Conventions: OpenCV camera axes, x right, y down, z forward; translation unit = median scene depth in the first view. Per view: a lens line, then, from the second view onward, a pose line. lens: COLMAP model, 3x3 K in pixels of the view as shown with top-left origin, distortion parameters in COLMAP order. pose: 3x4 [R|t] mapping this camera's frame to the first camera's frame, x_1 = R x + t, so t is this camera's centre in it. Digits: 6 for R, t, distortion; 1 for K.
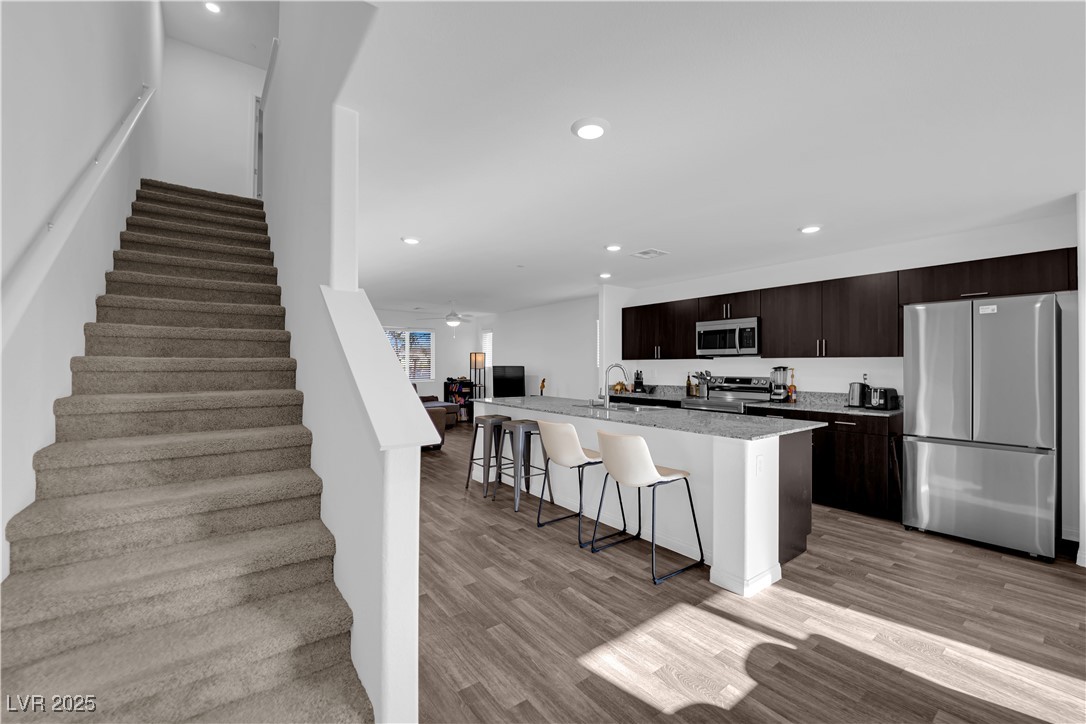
lens RADIAL K [[439.0, 0, 546.4], [0, 439.0, 361.0], [0, 0, 1]] dist [-0.007917, -0.004312]
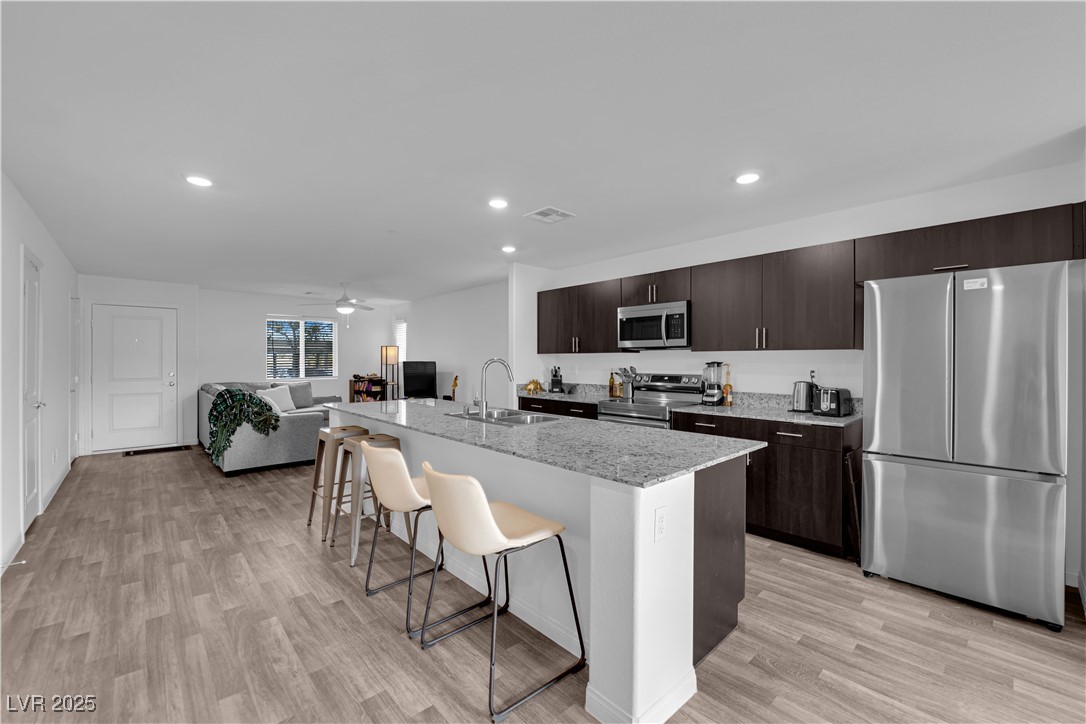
lens RADIAL K [[439.0, 0, 546.4], [0, 439.0, 361.0], [0, 0, 1]] dist [-0.007917, -0.004312]
pose [[0.995100, -0.001456, 0.098863, 0.142504], [0.000300, 0.999931, 0.011713, 0.001835], [-0.098873, -0.011626, 0.995032, 0.217446]]
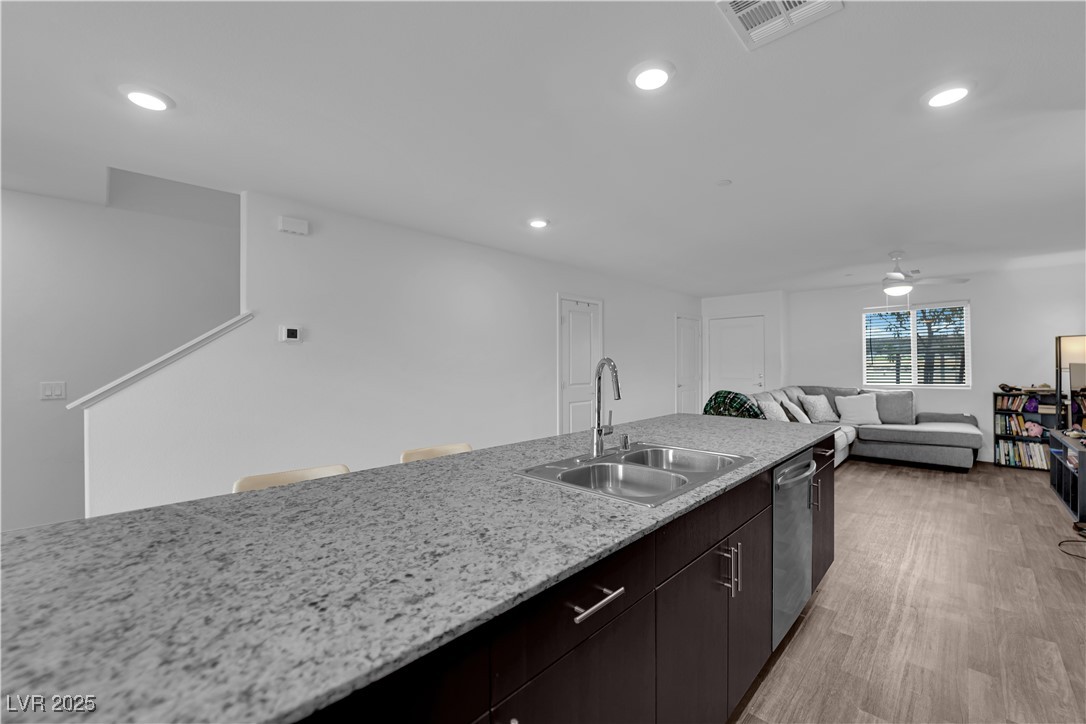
lens RADIAL K [[439.0, 0, 546.4], [0, 439.0, 361.0], [0, 0, 1]] dist [-0.007917, -0.004312]
pose [[0.149775, -0.010460, -0.988665, 0.481845], [0.014624, 0.999858, -0.008363, 0.010061], [0.988612, -0.013206, 0.149907, 0.738684]]
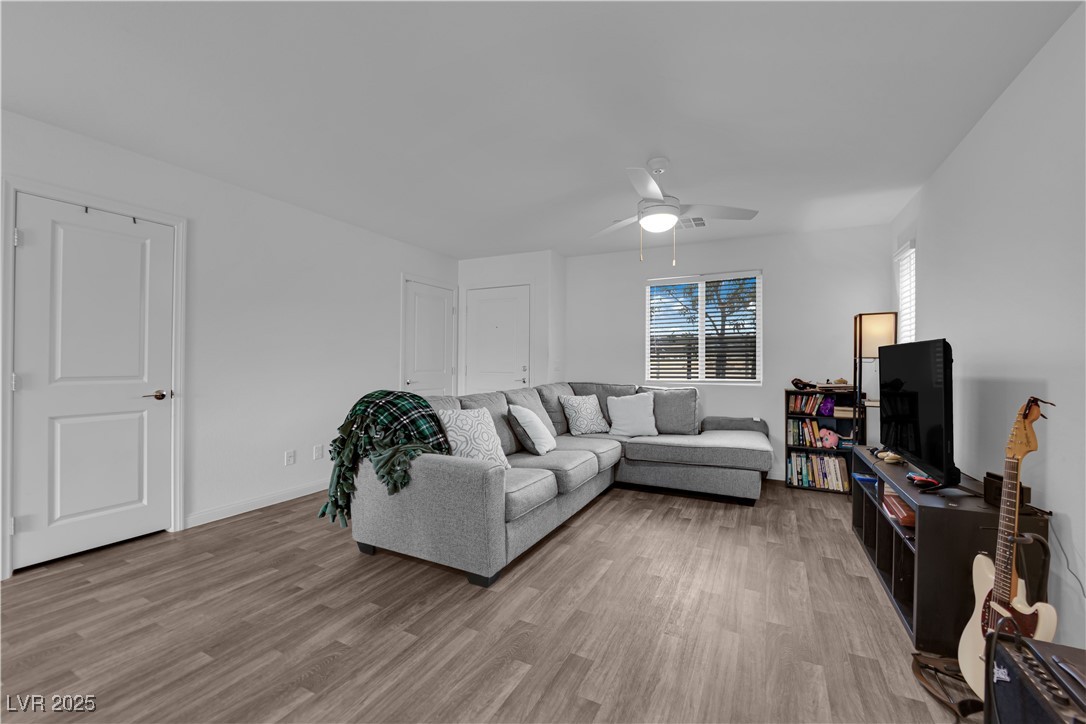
lens RADIAL K [[439.0, 0, 546.4], [0, 439.0, 361.0], [0, 0, 1]] dist [-0.007917, -0.004312]
pose [[0.434222, -0.001092, -0.900805, 0.110440], [0.002818, 0.999996, 0.000146, 0.040858], [0.900801, -0.002601, 0.434224, 1.260909]]
